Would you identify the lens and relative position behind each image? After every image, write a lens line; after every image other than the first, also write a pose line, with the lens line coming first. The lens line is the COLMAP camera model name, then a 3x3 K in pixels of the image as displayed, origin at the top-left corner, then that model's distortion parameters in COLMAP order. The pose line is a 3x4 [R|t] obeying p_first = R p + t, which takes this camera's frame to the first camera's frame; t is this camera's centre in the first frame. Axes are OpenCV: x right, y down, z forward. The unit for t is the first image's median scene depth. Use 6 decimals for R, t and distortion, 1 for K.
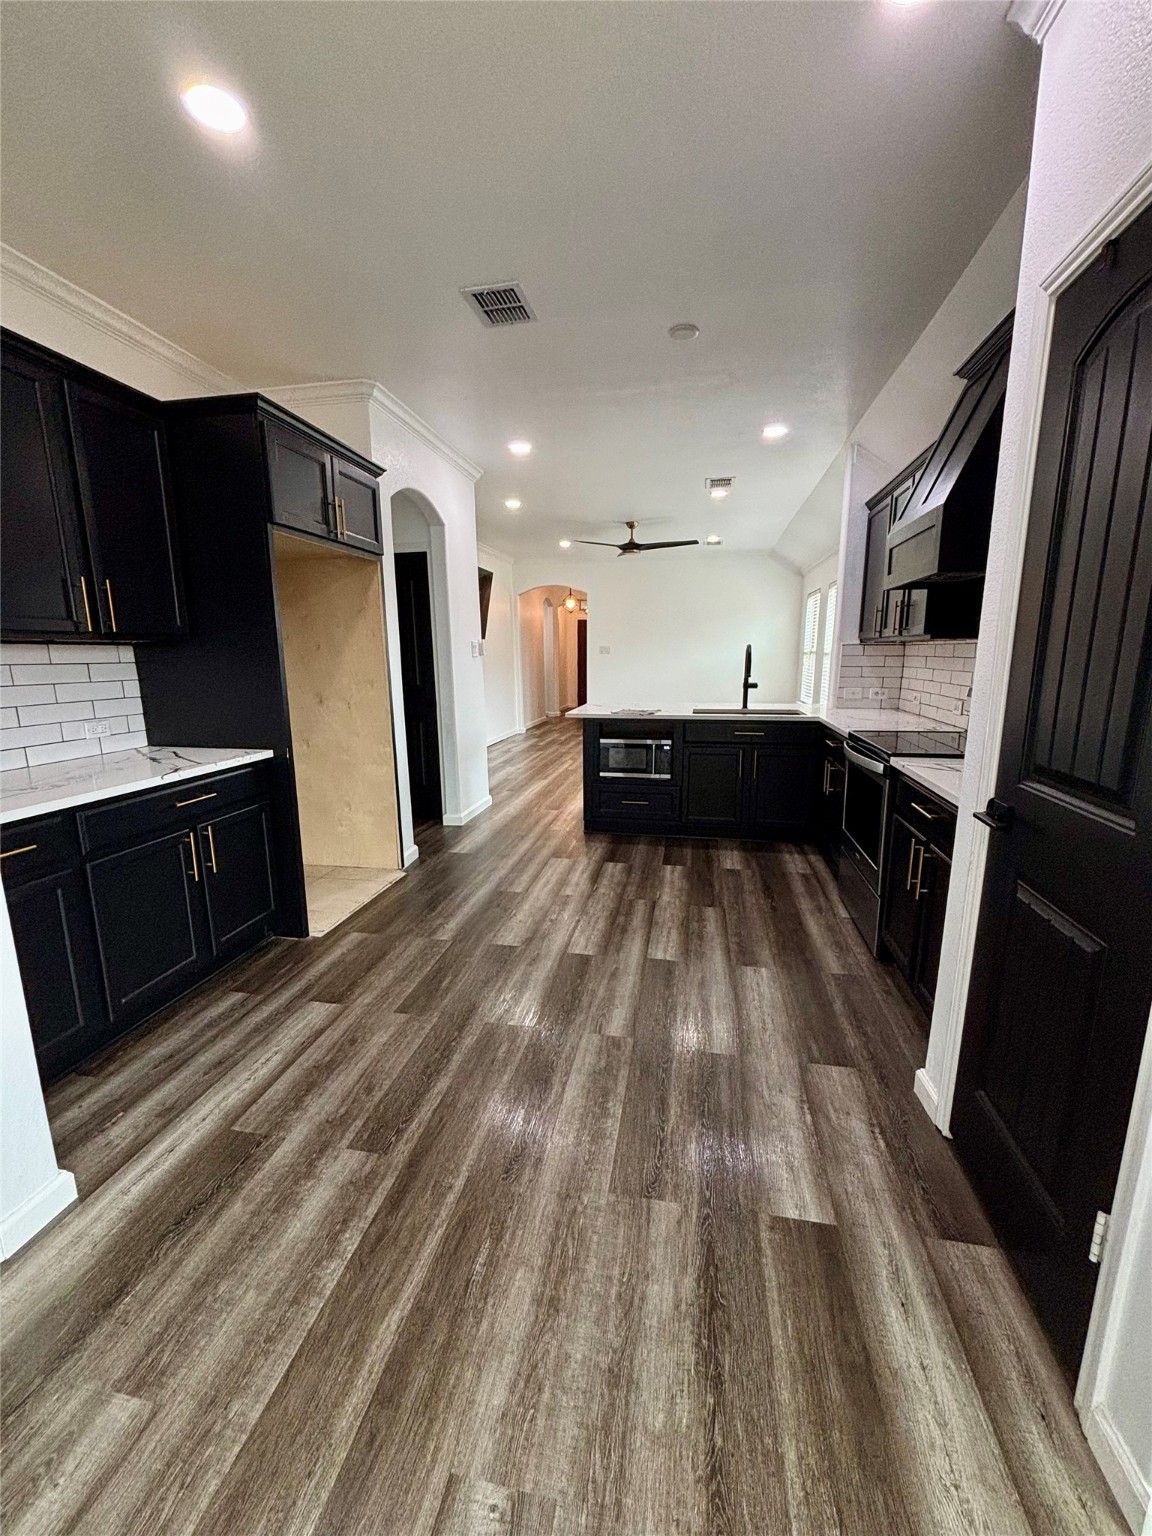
lens RADIAL K [[615.8, 0, 576.0], [0, 615.8, 768.0], [0, 0, 1]] dist [0.001077, 0.000219]
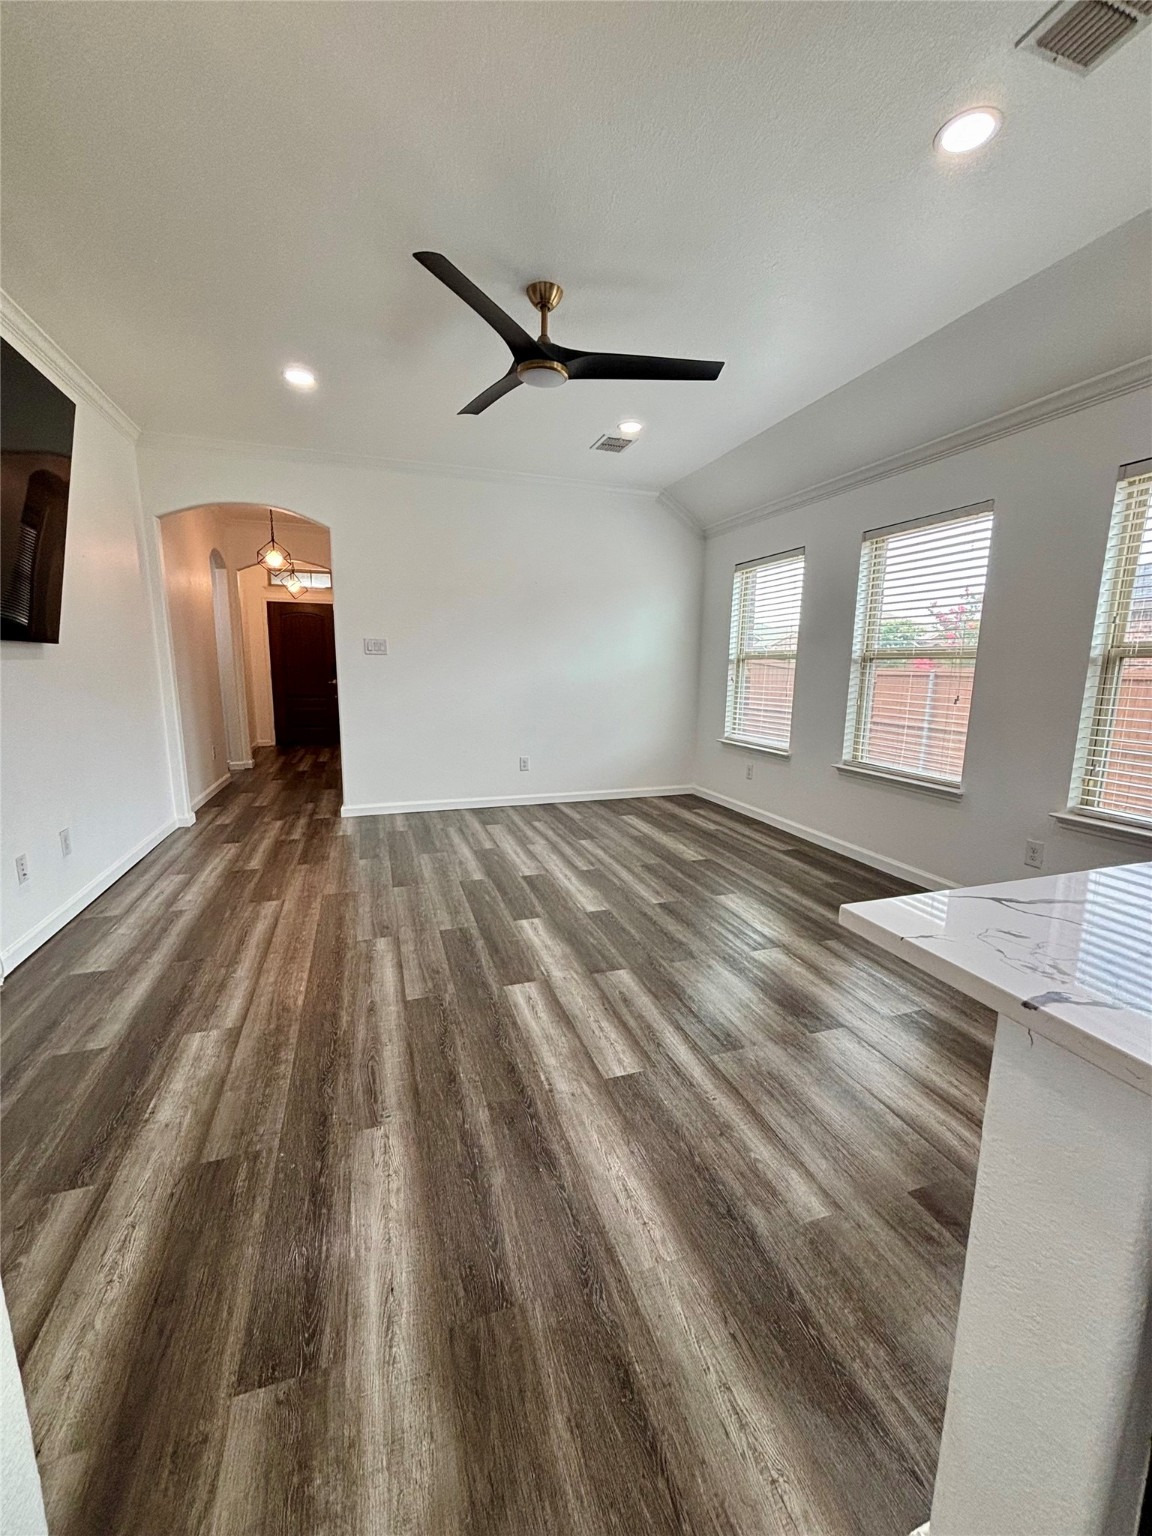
lens RADIAL K [[615.8, 0, 576.0], [0, 615.8, 768.0], [0, 0, 1]] dist [0.001077, 0.000219]
pose [[0.867869, -0.072572, 0.491464, -0.178990], [0.079528, 0.996810, 0.006756, -0.239692], [-0.490386, 0.033222, 0.870872, 1.378798]]
